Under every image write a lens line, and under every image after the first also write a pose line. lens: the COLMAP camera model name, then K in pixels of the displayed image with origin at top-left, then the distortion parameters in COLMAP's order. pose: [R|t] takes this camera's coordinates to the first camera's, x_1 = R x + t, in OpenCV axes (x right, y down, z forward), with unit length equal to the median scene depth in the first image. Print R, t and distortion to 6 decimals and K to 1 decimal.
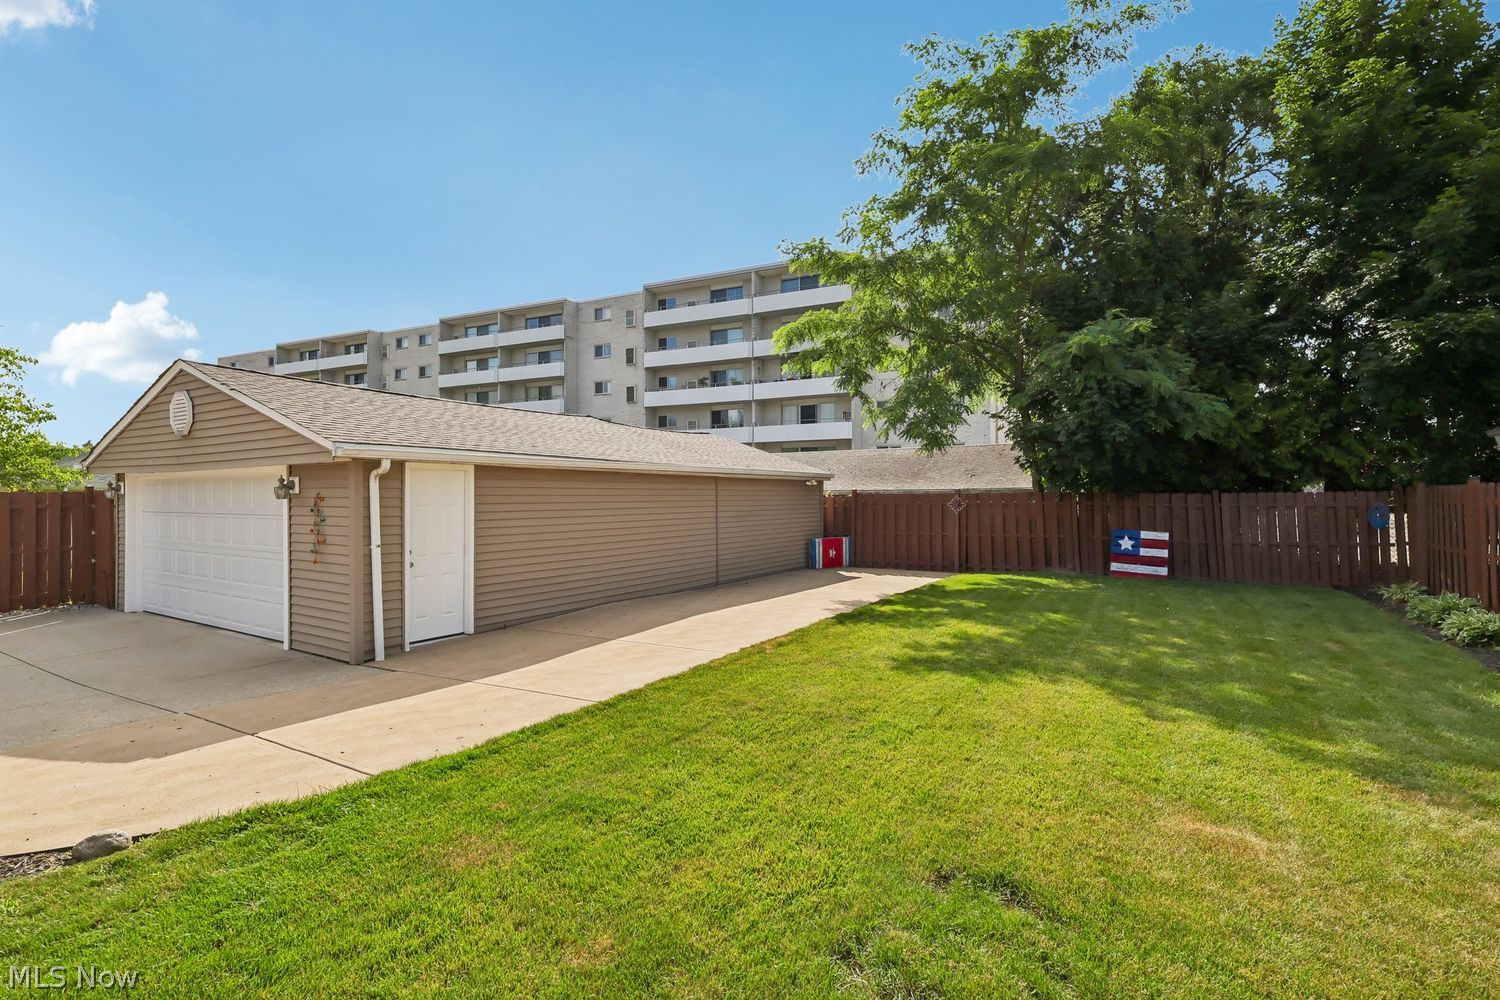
lens RADIAL K [[714.8, 0, 750.0], [0, 714.8, 500.0], [0, 0, 1]] dist [-0.000426, -0.000035]
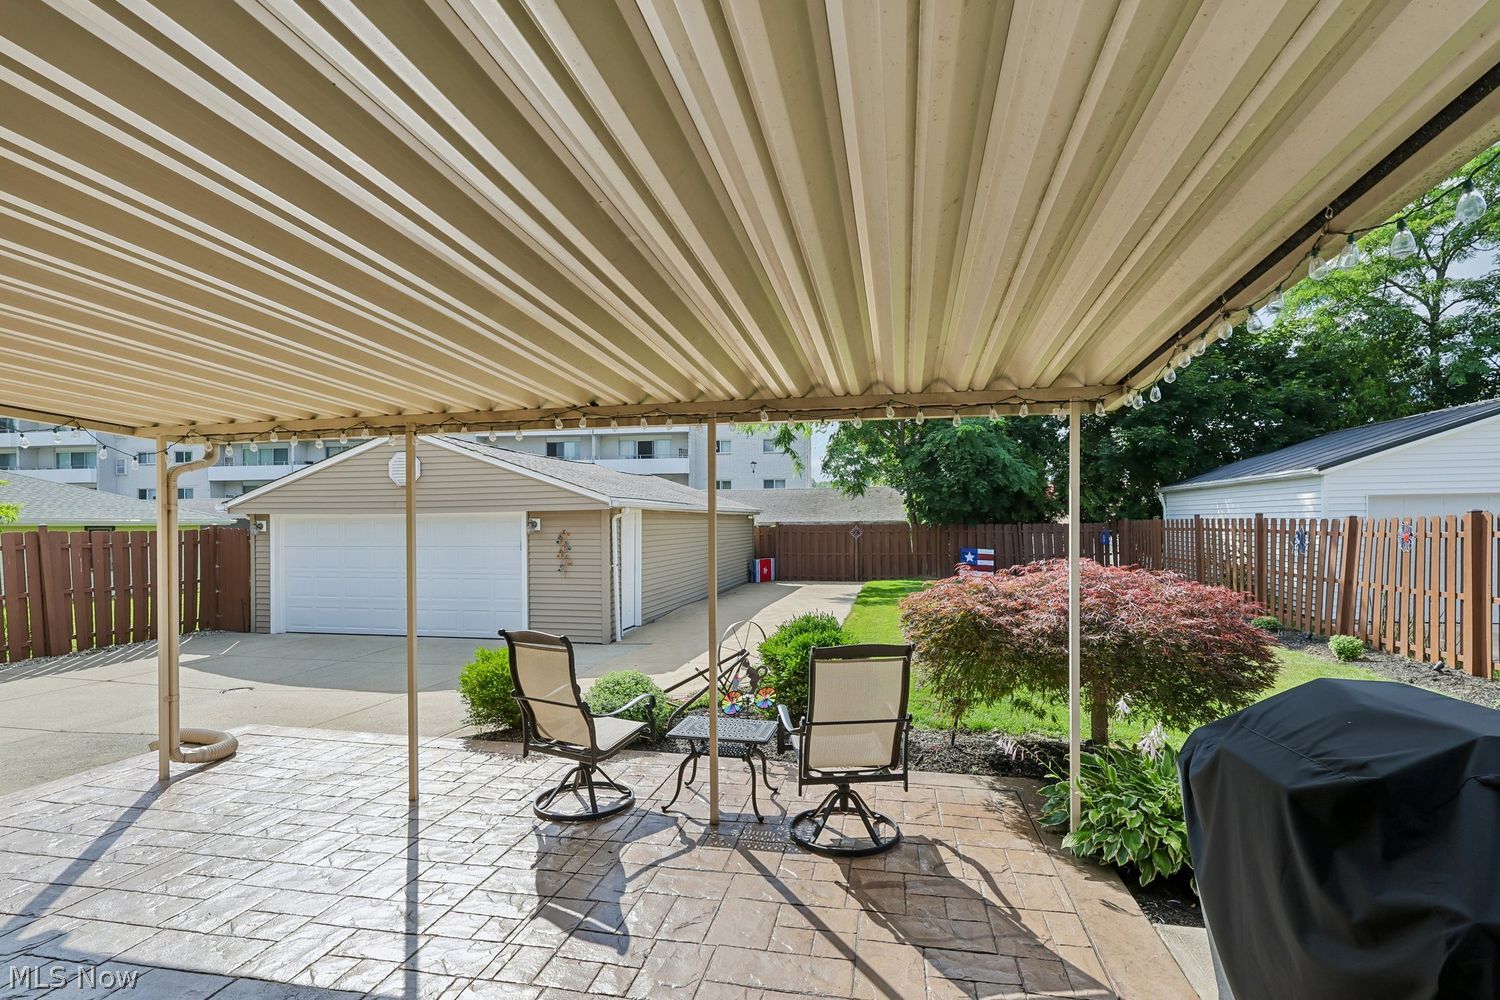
lens RADIAL K [[690.9, 0, 788.0], [0, 690.9, 541.1], [0, 0, 1]] dist [0.000449, 0.000023]
pose [[0.934479, -0.013790, 0.355751, -0.360519], [0.006699, 0.999754, 0.021157, -0.007277], [-0.355955, -0.017388, 0.934341, -0.238768]]
